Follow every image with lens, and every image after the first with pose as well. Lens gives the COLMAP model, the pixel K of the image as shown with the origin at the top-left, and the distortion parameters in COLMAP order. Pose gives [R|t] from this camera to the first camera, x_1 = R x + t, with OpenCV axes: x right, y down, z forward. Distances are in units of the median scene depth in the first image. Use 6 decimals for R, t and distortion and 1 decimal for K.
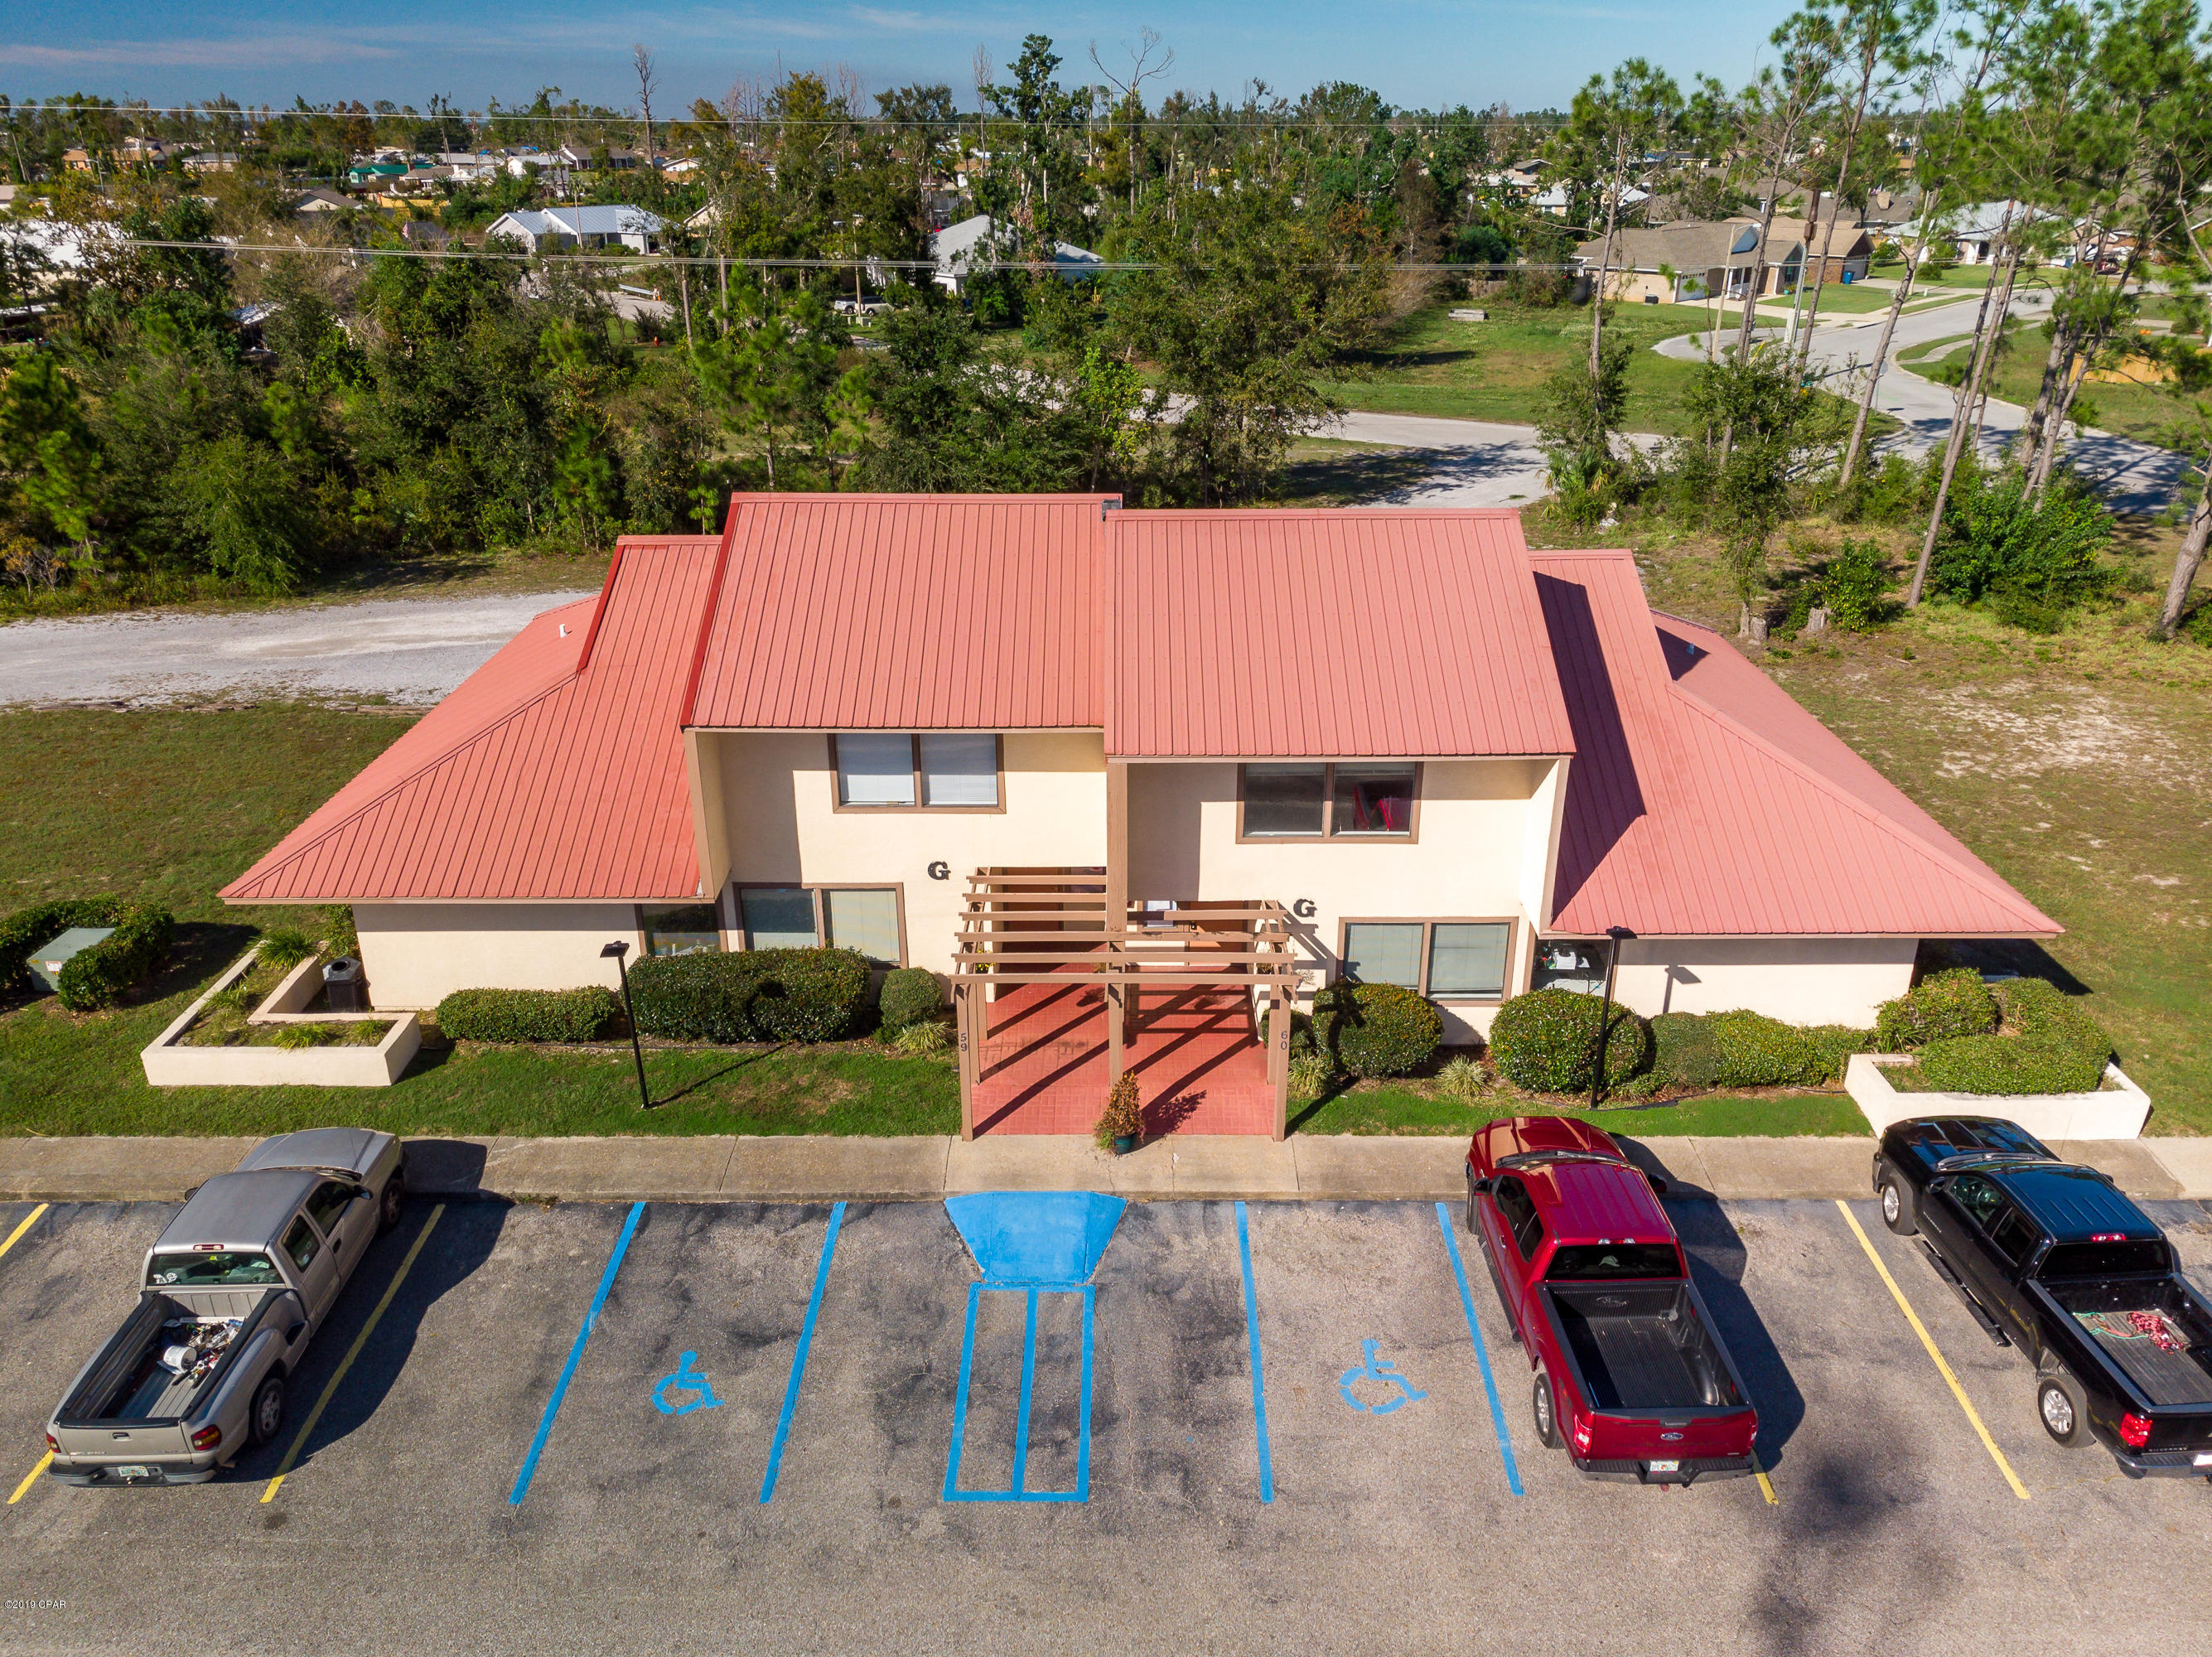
lens RADIAL K [[1637.5, 0, 1106.9], [0, 1637.5, 784.0], [0, 0, 1]] dist [0.014064, 0.004876]
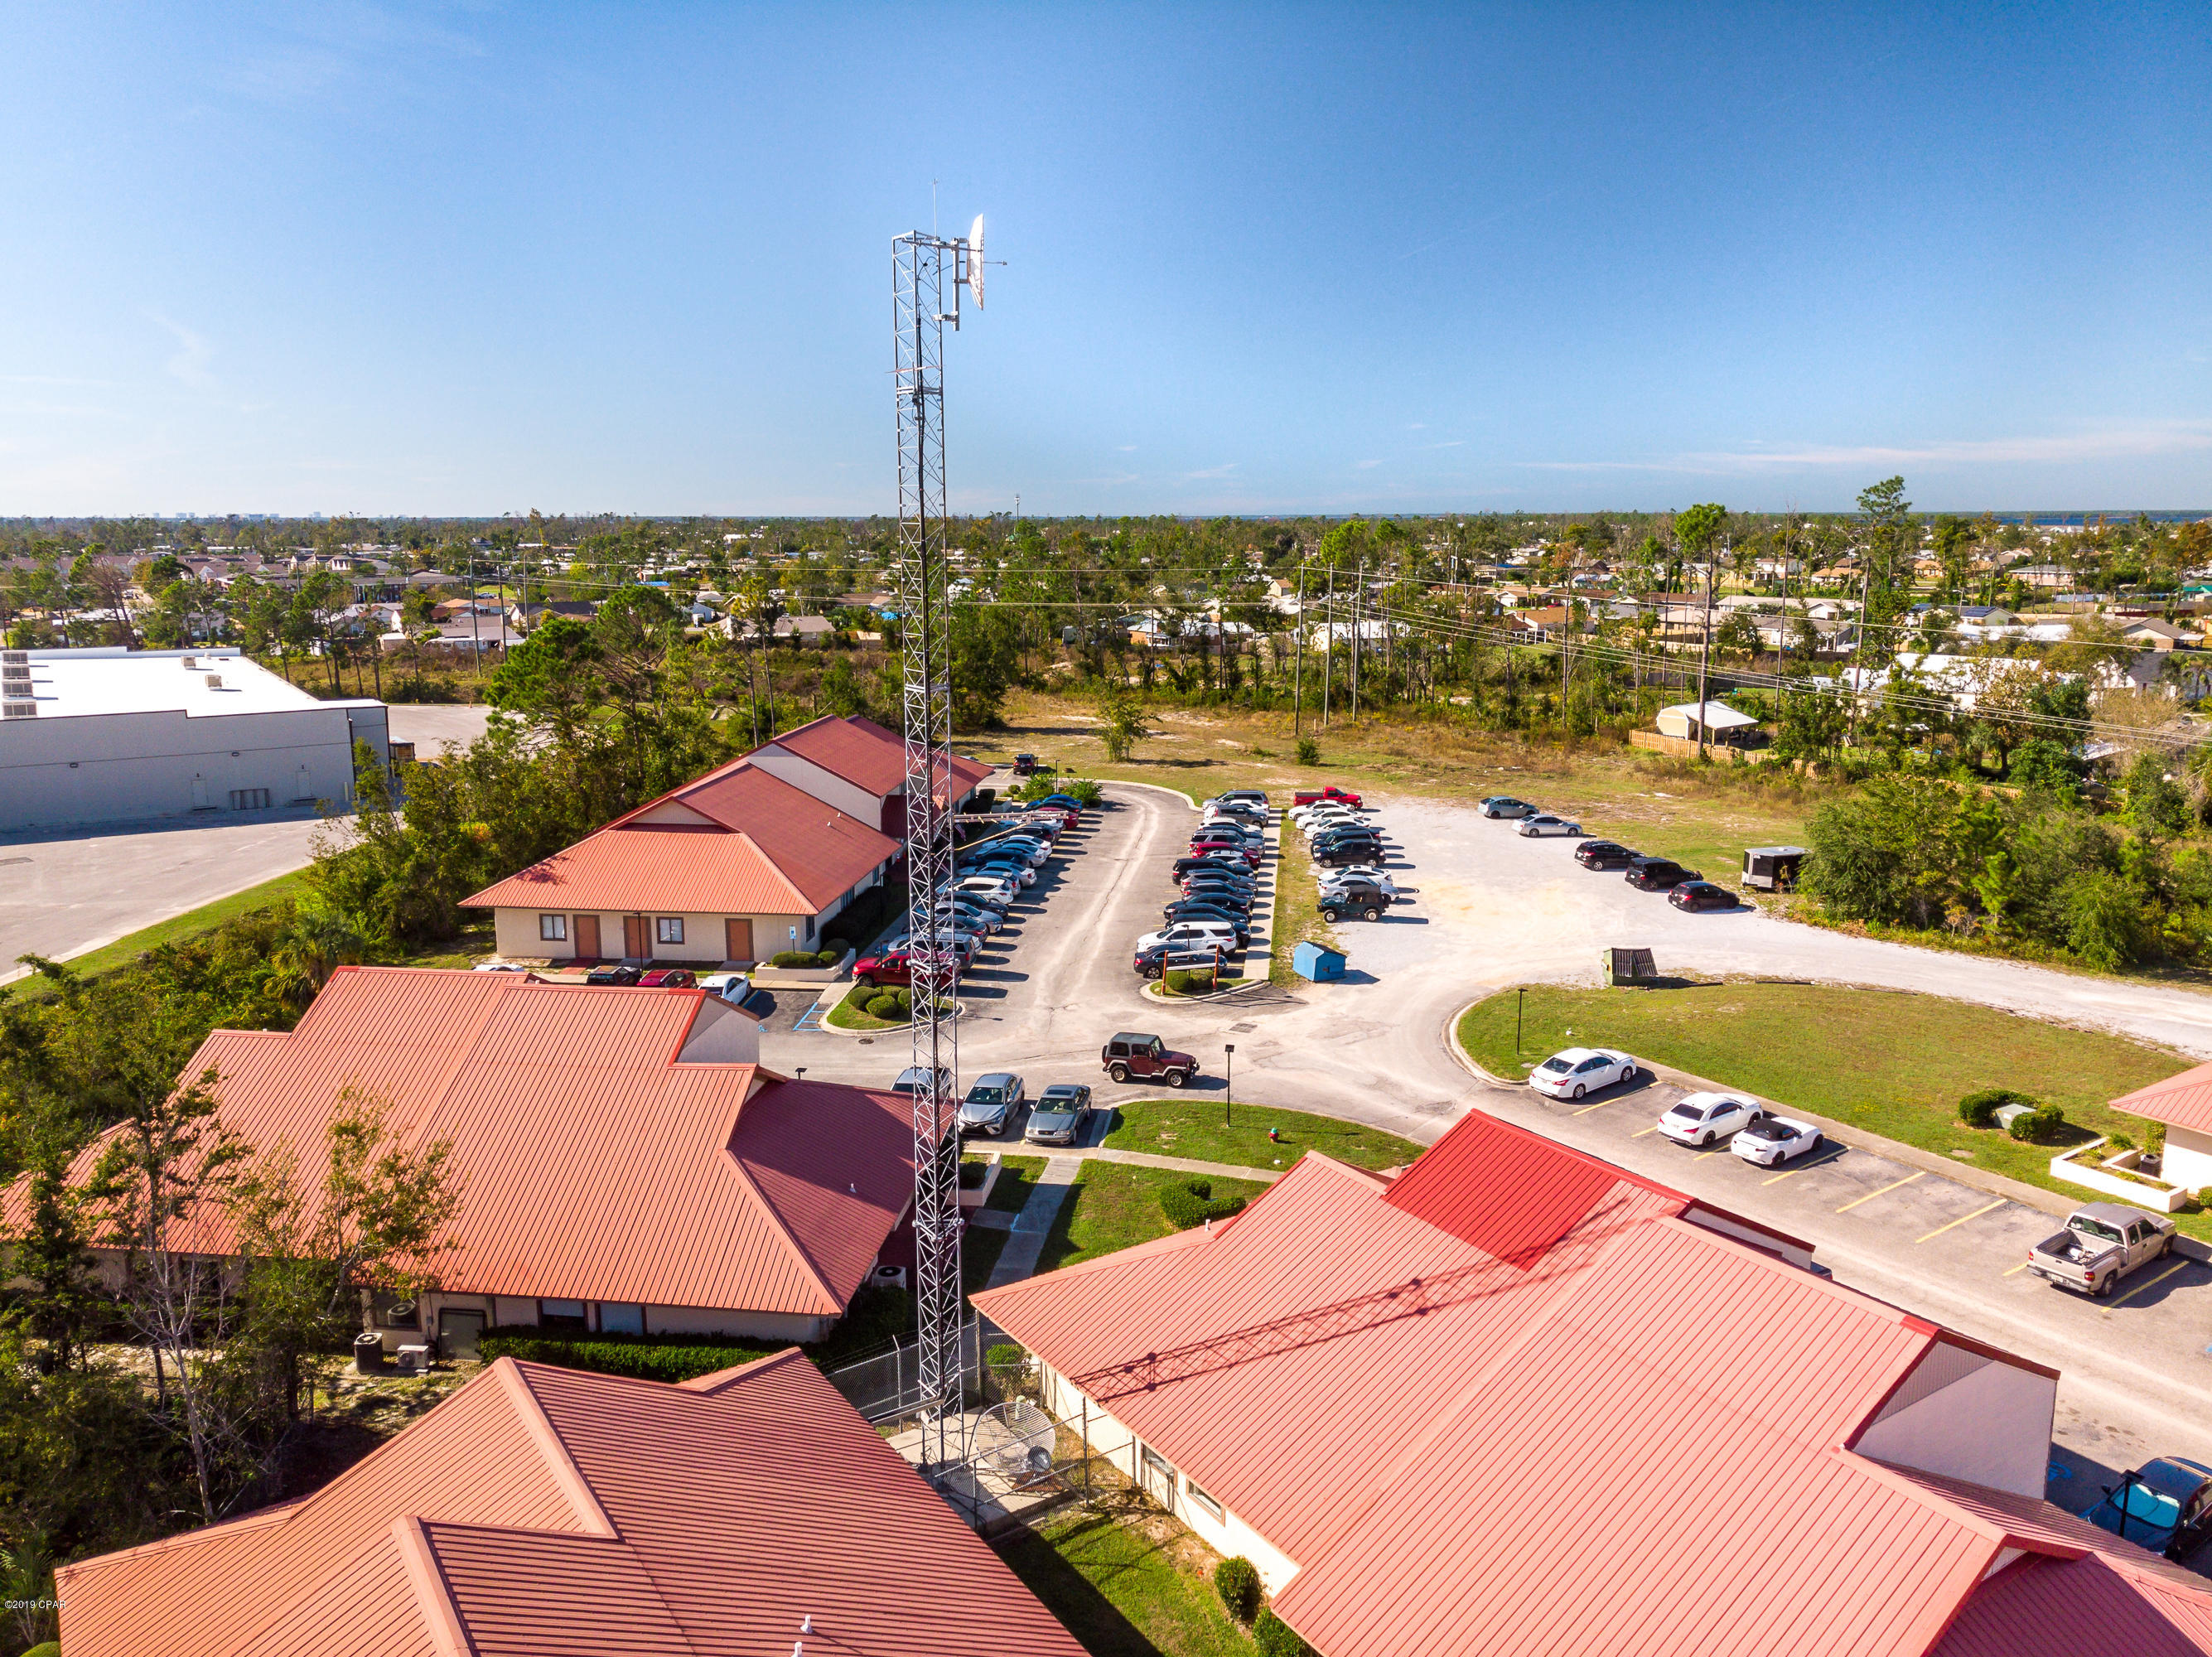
lens RADIAL K [[1624.7, 0, 1101.6], [0, 1624.7, 792.8], [0, 0, 1]] dist [0.006640, -0.009440]
pose [[0.555993, 0.140598, -0.819210, 0.430642], [-0.308522, 0.950088, -0.046332, 0.185629], [0.771807, 0.278505, 0.571619, -1.373775]]
